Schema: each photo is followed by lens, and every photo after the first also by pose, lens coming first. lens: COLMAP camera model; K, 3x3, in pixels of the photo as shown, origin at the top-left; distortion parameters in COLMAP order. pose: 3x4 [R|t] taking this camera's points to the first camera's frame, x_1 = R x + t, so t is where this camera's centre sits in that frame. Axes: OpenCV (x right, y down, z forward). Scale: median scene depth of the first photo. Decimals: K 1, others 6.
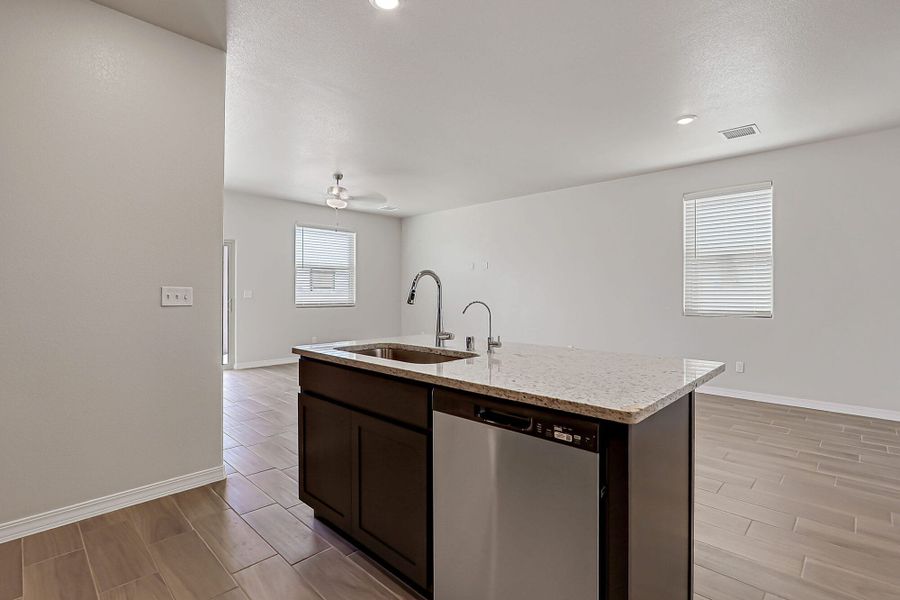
lens RADIAL K [[427.5, 0, 456.1], [0, 427.5, 296.2], [0, 0, 1]] dist [-0.014210, 0.000426]
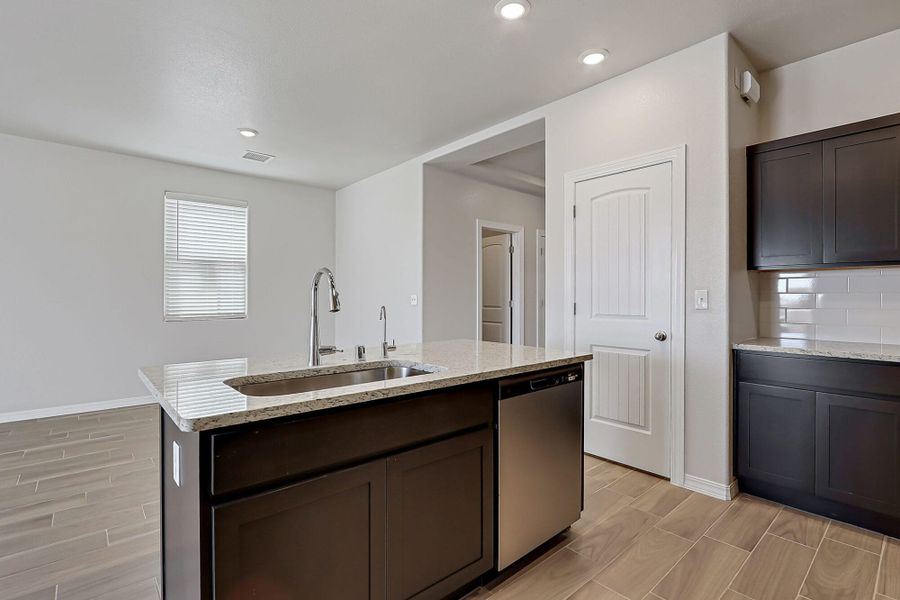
lens RADIAL K [[427.5, 0, 456.1], [0, 427.5, 296.2], [0, 0, 1]] dist [-0.014210, 0.000426]
pose [[0.077786, 0.003054, 0.996965, -0.340722], [0.006241, 0.999974, -0.003550, -0.001827], [-0.996951, 0.006498, 0.077765, 0.293637]]
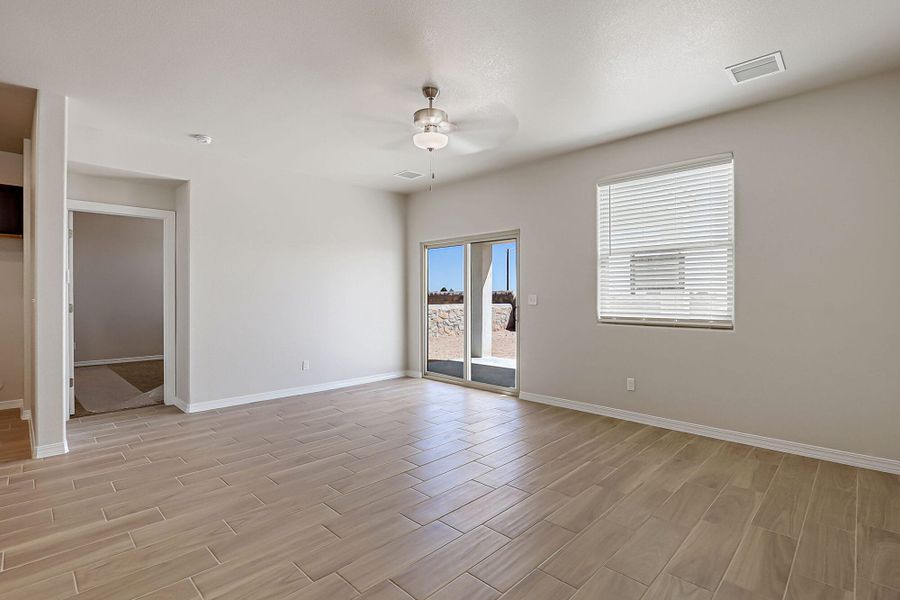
lens RADIAL K [[422.1, 0, 456.1], [0, 422.1, 302.4], [0, 0, 1]] dist [-0.017461, 0.000087]
pose [[-0.001563, 0.009102, -0.999957, 0.297862], [-0.007036, 0.999934, 0.009113, -0.007893], [0.999974, 0.007050, -0.001499, 1.112595]]
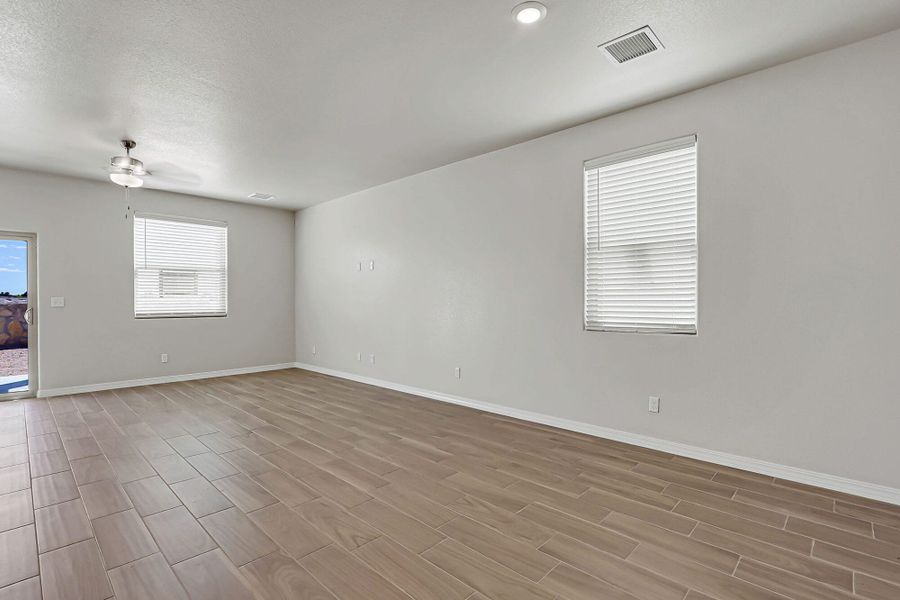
lens RADIAL K [[422.1, 0, 456.1], [0, 422.1, 302.4], [0, 0, 1]] dist [-0.017461, 0.000087]
pose [[0.999964, -0.003284, 0.007825, 0.310964], [0.003287, 0.999995, -0.000324, -0.001440], [-0.007823, 0.000349, 0.999969, 0.287332]]
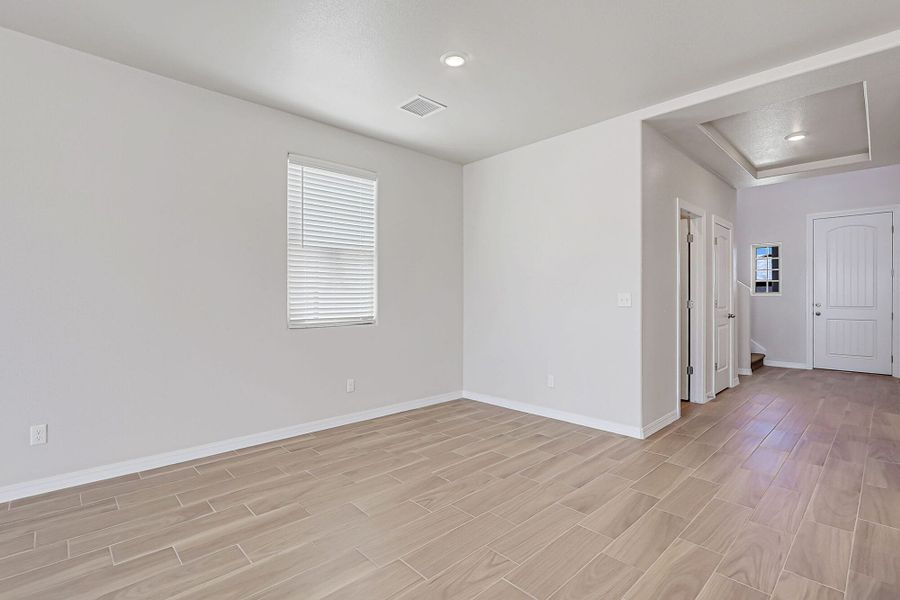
lens RADIAL K [[422.1, 0, 456.1], [0, 422.1, 302.4], [0, 0, 1]] dist [-0.017461, 0.000087]
pose [[0.043299, -0.016702, 0.998923, -0.135675], [0.005809, 0.999848, 0.016466, -0.007457], [-0.999045, 0.005090, 0.043390, 0.699451]]
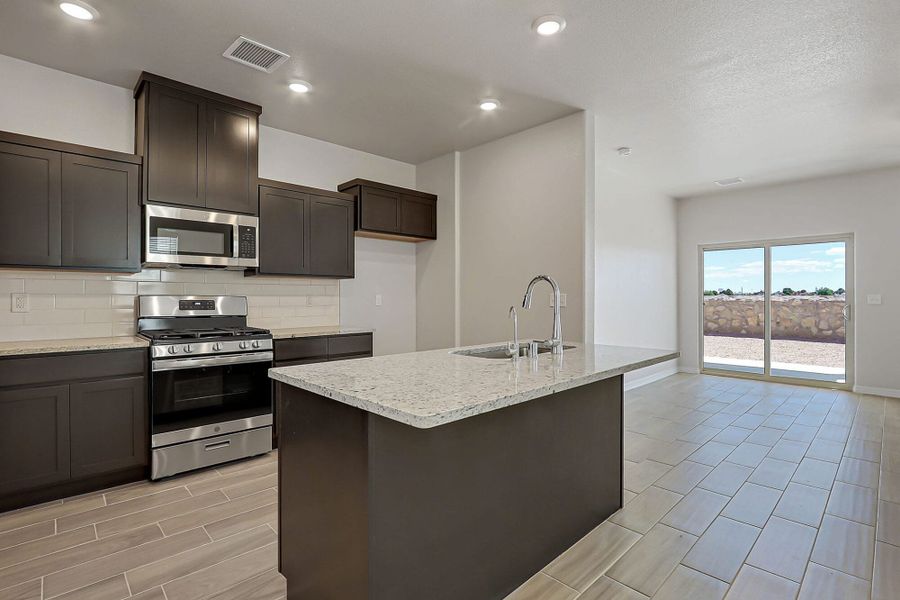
lens RADIAL K [[427.5, 0, 456.1], [0, 427.5, 296.2], [0, 0, 1]] dist [-0.014210, 0.000426]
pose [[-0.041324, -0.004077, -0.999137, 0.396099], [-0.007889, 0.999962, -0.003754, -0.001727], [0.999115, 0.007727, -0.041355, 0.346189]]
